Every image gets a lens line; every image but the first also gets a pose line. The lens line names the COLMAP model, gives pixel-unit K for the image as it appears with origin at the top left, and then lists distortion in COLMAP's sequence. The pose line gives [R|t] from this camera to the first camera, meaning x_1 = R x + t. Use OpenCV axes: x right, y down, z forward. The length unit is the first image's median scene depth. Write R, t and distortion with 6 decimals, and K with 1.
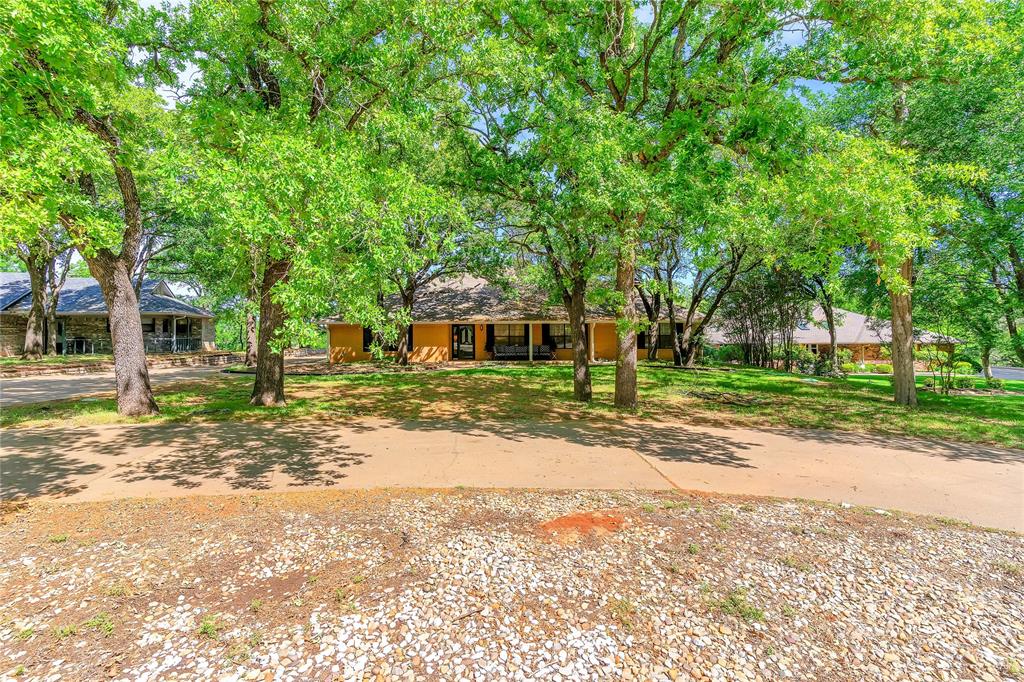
lens RADIAL K [[490.3, 0, 512.1], [0, 490.3, 333.9], [0, 0, 1]] dist [-0.000100, -0.000246]
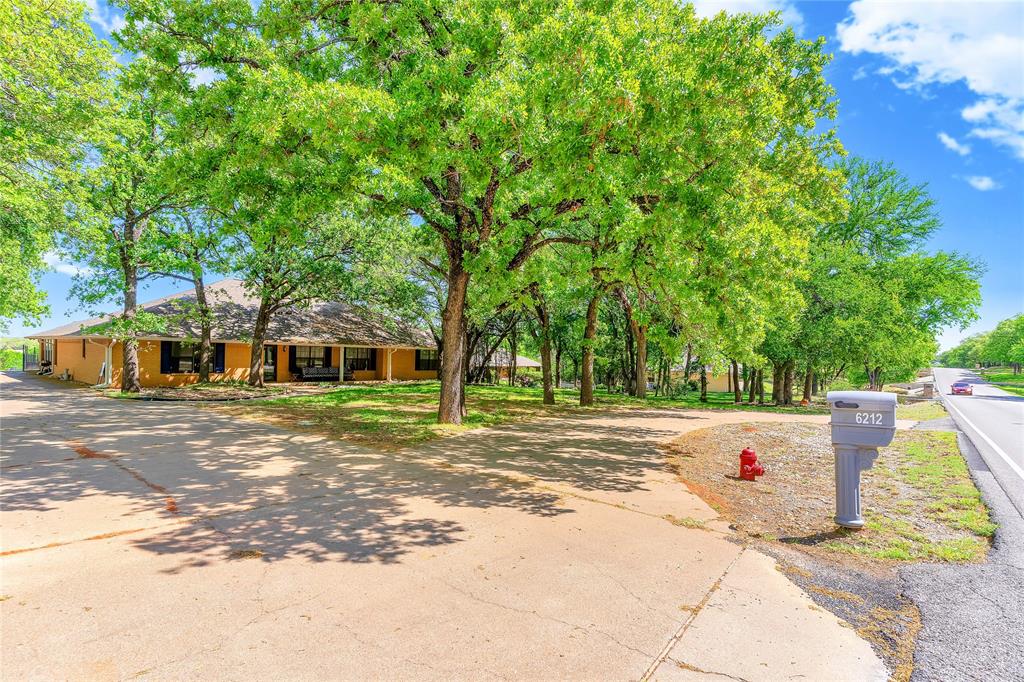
lens RADIAL K [[490.3, 0, 511.3], [0, 490.3, 352.0], [0, 0, 1]] dist [-0.000100, -0.000246]
pose [[0.676129, 0.027316, 0.736277, -0.498711], [-0.017551, 0.999626, -0.020968, 0.006753], [-0.736574, 0.001255, 0.676355, -0.001739]]
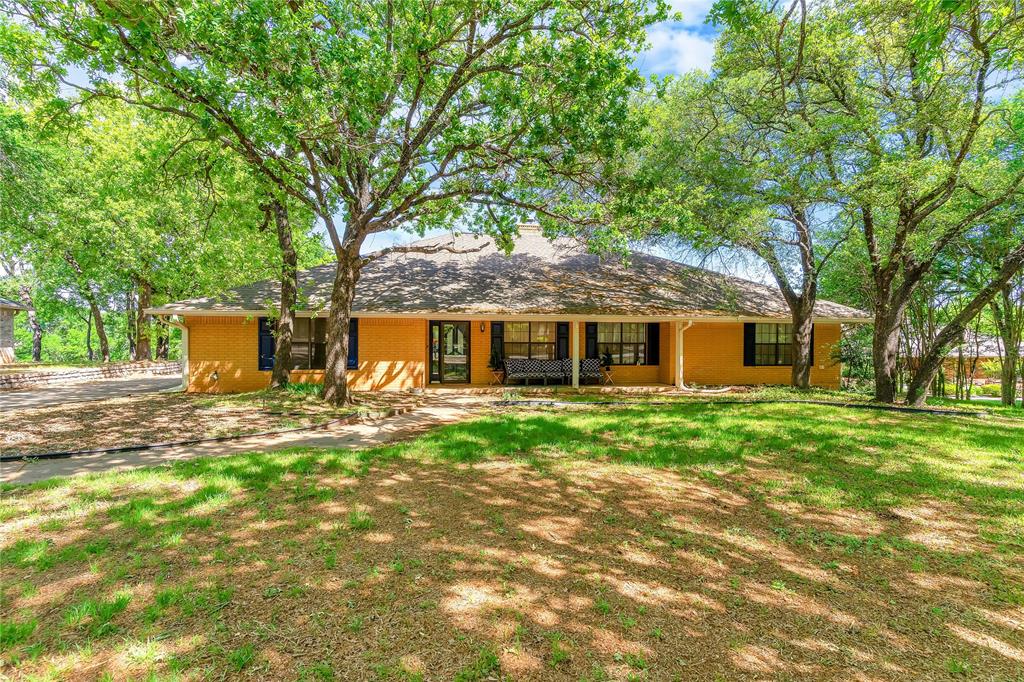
lens RADIAL K [[490.3, 0, 508.9], [0, 490.3, 336.7], [0, 0, 1]] dist [-0.000100, -0.000246]
pose [[0.994286, 0.009871, 0.106293, -0.095188], [-0.008893, 0.999914, -0.009675, 0.003916], [-0.106379, 0.008674, 0.994288, 0.450845]]
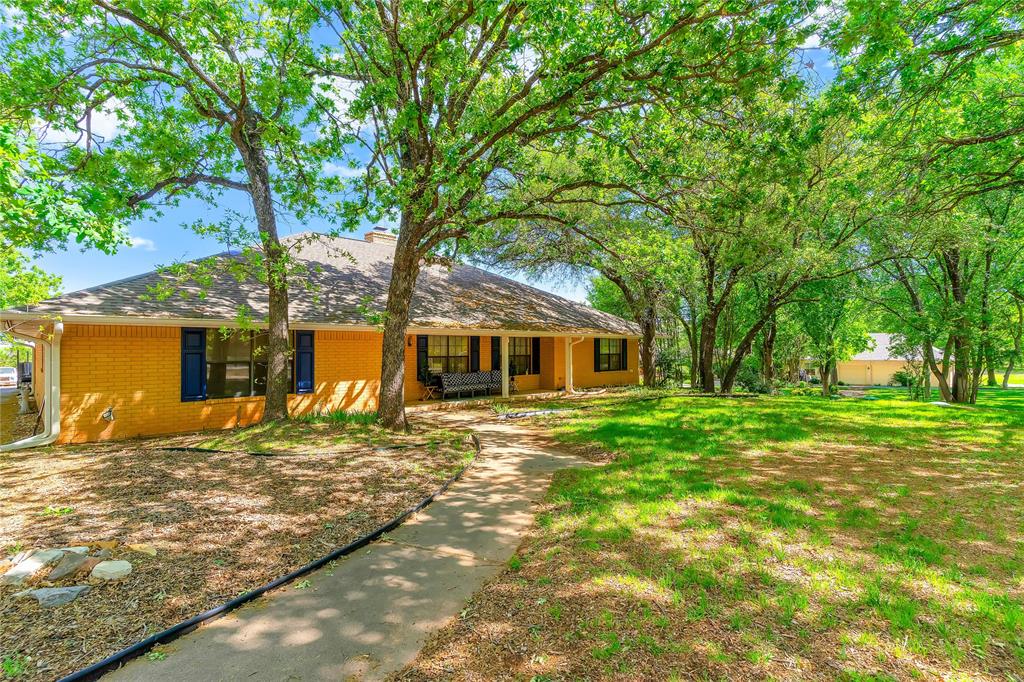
lens RADIAL K [[490.3, 0, 511.9], [0, 490.3, 336.3], [0, 0, 1]] dist [-0.000100, -0.000246]
pose [[0.742826, 0.018864, 0.669219, -0.355610], [0.006450, 0.999355, -0.035328, 0.001942], [-0.669453, 0.030559, 0.742225, 0.543335]]
